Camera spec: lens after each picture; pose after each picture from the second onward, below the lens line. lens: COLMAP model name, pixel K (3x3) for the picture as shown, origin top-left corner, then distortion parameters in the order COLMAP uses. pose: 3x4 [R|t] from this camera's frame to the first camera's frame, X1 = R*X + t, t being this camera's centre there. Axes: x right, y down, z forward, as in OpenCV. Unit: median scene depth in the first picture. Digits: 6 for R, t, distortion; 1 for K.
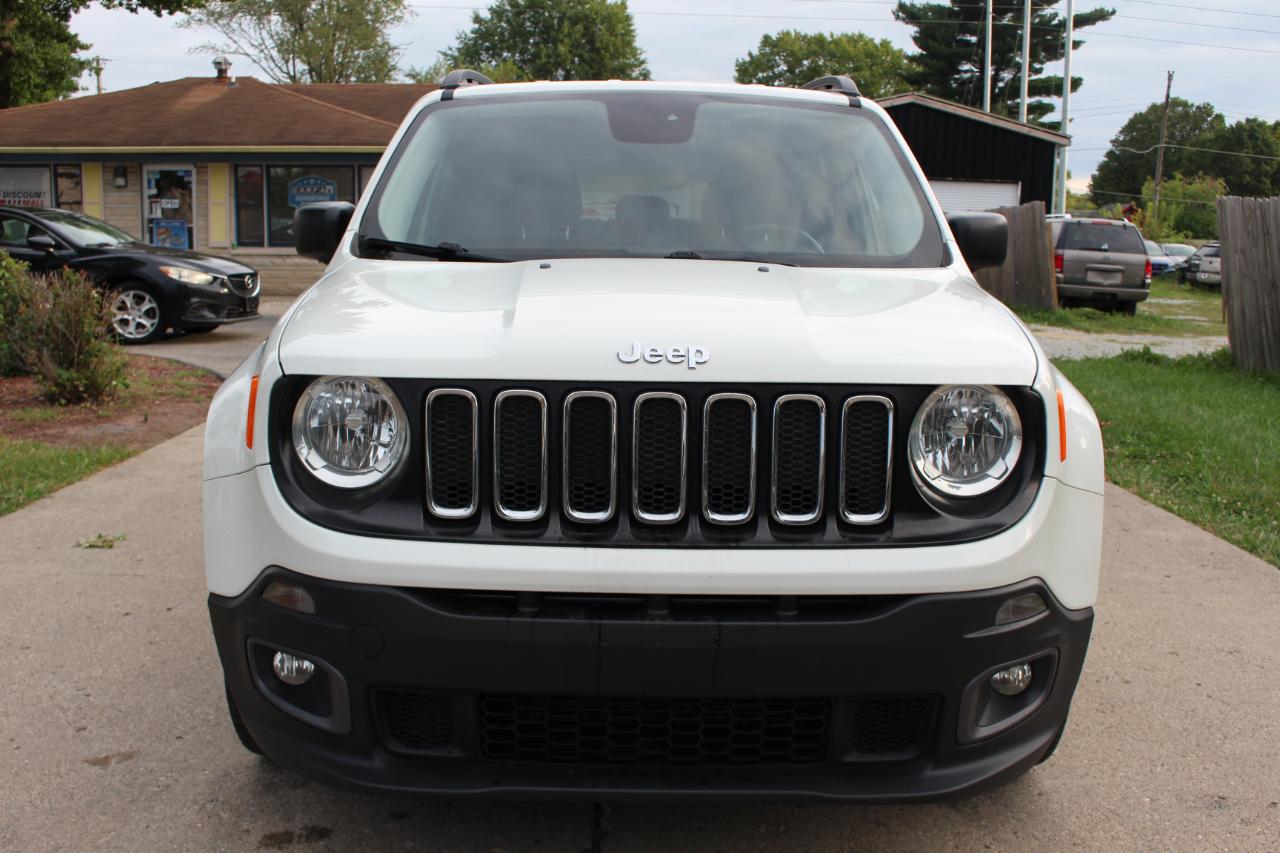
lens RADIAL K [[1332.3, 0, 640.0], [0, 1332.3, 426.5], [0, 0, 1]] dist [-0.126380, 0.129085]
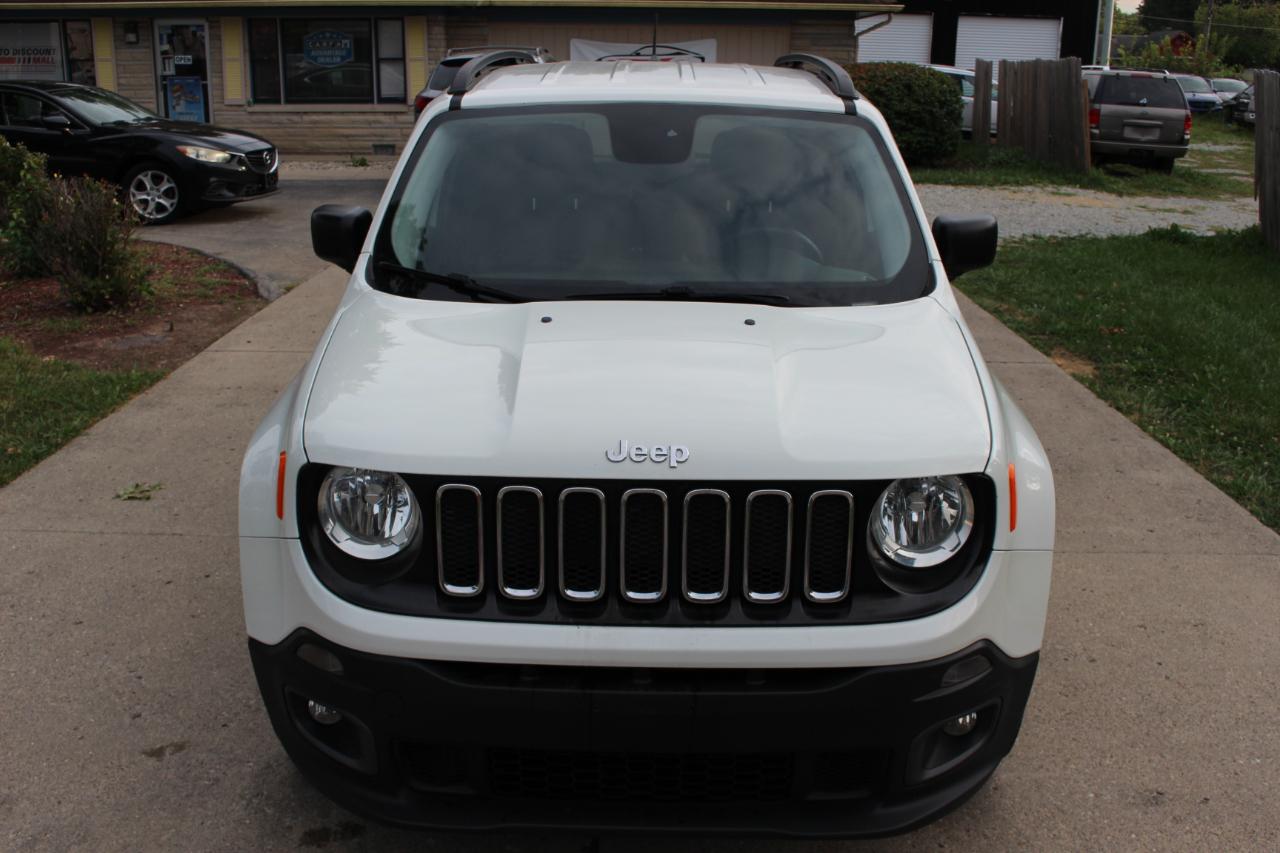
lens RADIAL K [[1353.4, 0, 642.0], [0, 1353.4, 435.7], [0, 0, 1]] dist [-0.121487, 0.119973]
pose [[0.999805, 0.001094, -0.019708, 0.019479], [0.001498, 0.991373, 0.131062, -0.120271], [0.019681, -0.131066, 0.991178, -0.066572]]
